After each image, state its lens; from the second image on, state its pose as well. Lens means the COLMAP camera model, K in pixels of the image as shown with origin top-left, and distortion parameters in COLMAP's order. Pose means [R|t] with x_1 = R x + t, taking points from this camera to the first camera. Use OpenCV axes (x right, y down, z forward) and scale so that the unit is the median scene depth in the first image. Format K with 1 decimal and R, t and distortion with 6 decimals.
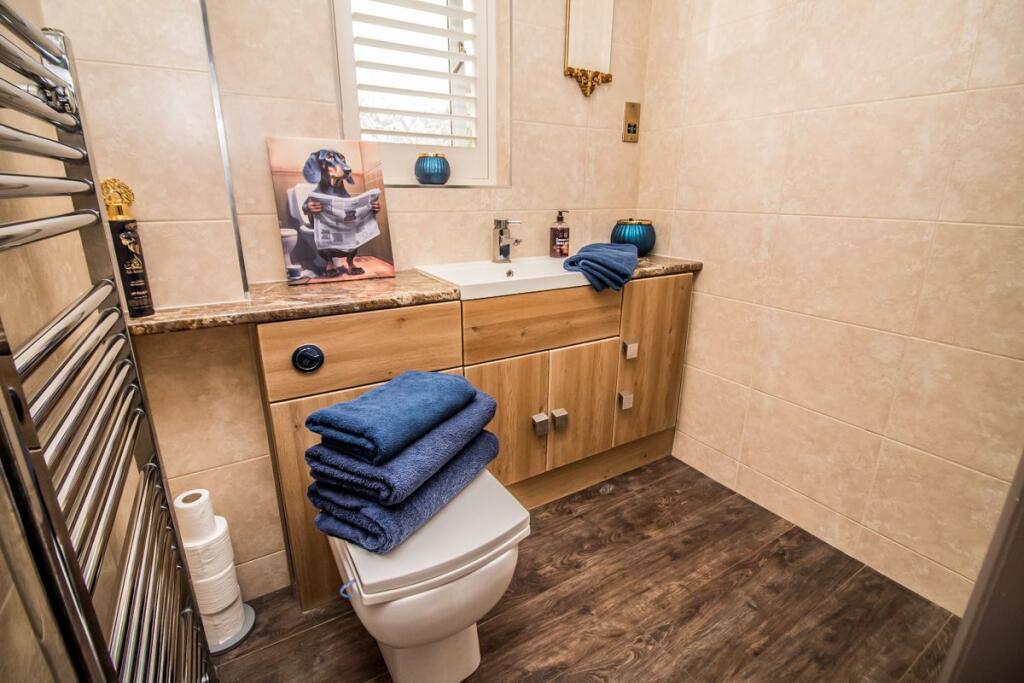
lens RADIAL K [[467.2, 0, 518.0], [0, 467.2, 333.6], [0, 0, 1]] dist [0.000680, -0.012982]
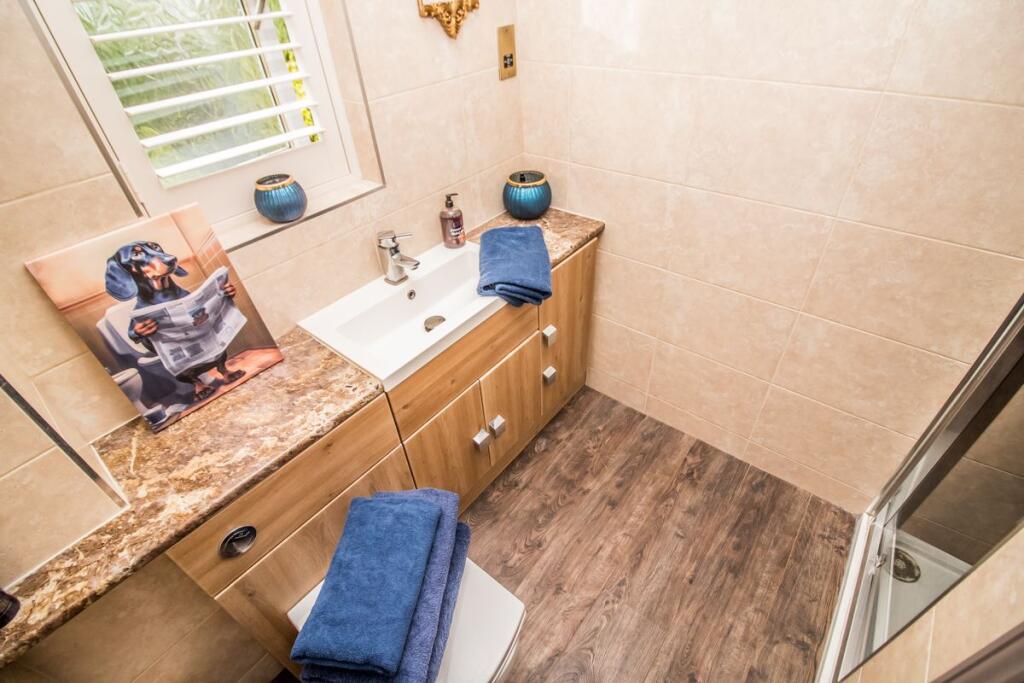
lens RADIAL K [[467.2, 0, 518.0], [0, 467.2, 333.6], [0, 0, 1]] dist [0.000680, -0.012982]
pose [[0.940888, -0.248536, 0.230130, -0.057384], [0.149118, 0.913967, 0.377397, -0.420626], [-0.304128, -0.320772, 0.897001, 0.164864]]
